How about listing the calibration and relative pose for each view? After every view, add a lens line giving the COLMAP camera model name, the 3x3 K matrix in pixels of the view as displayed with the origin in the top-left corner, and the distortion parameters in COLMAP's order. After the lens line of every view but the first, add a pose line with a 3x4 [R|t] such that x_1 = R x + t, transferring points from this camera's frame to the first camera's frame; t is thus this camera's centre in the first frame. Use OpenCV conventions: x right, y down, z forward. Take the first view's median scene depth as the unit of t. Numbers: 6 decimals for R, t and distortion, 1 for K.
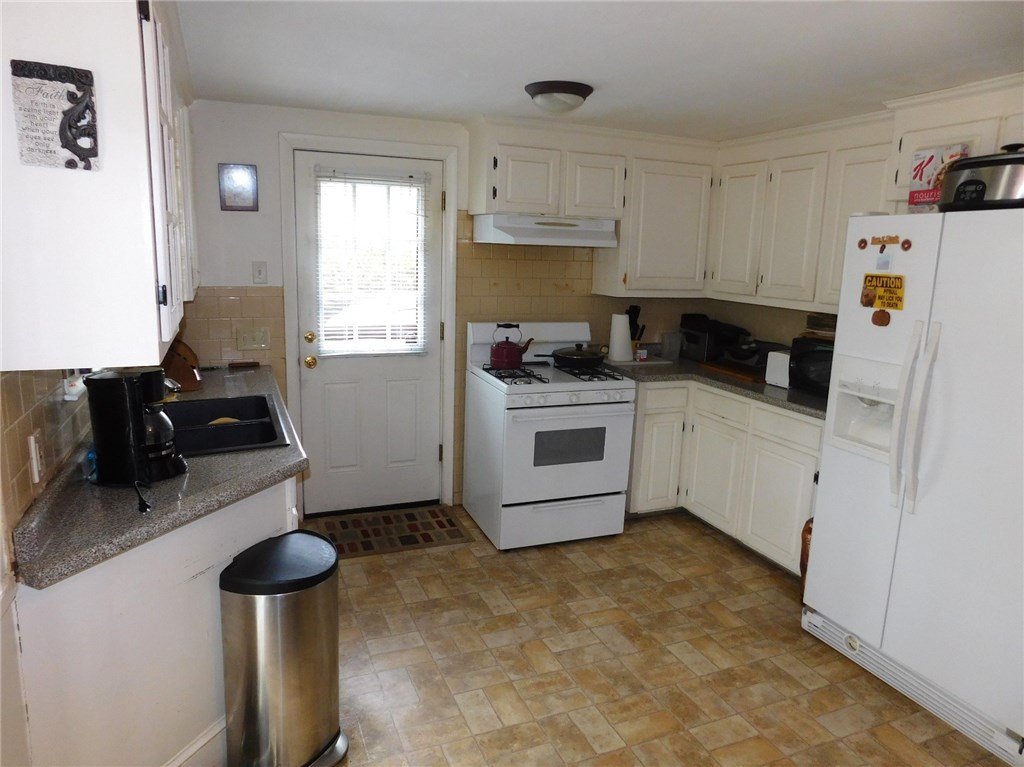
lens RADIAL K [[671.0, 0, 512.9], [0, 671.0, 382.5], [0, 0, 1]] dist [-0.001743, 0.000123]
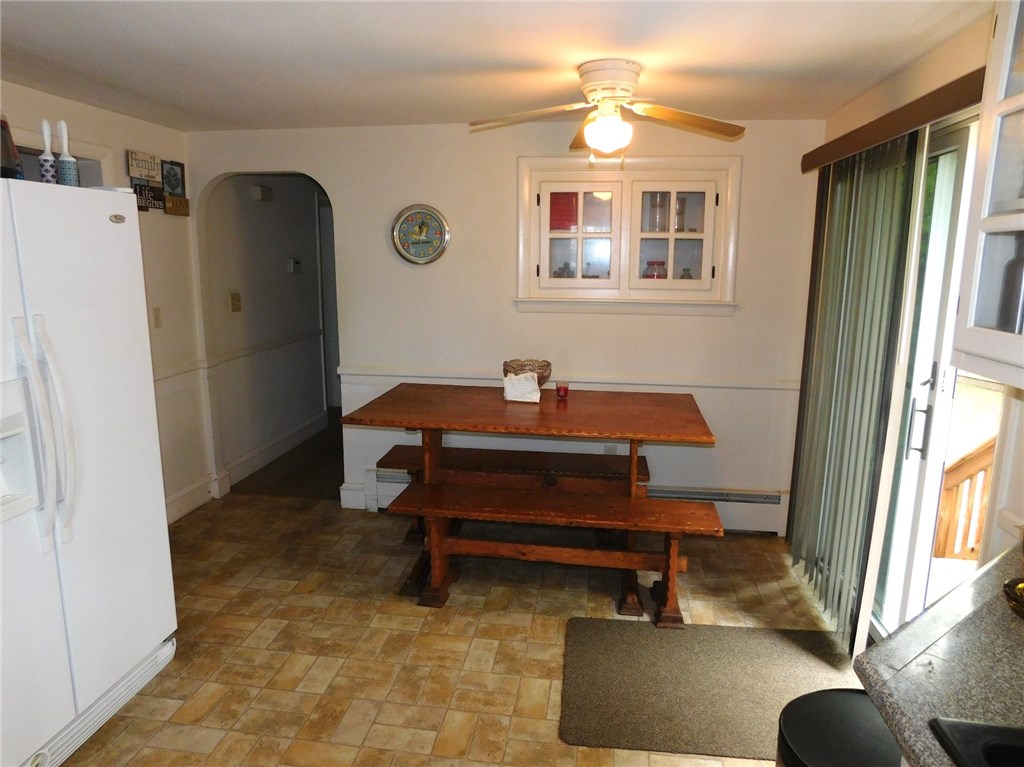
lens RADIAL K [[671.0, 0, 513.8], [0, 671.0, 384.0], [0, 0, 1]] dist [-0.001743, 0.000123]
pose [[-0.856584, -0.141658, 0.496183, -0.380889], [0.054372, 0.931448, 0.359790, -0.296541], [-0.513136, 0.335169, -0.790161, 1.509502]]
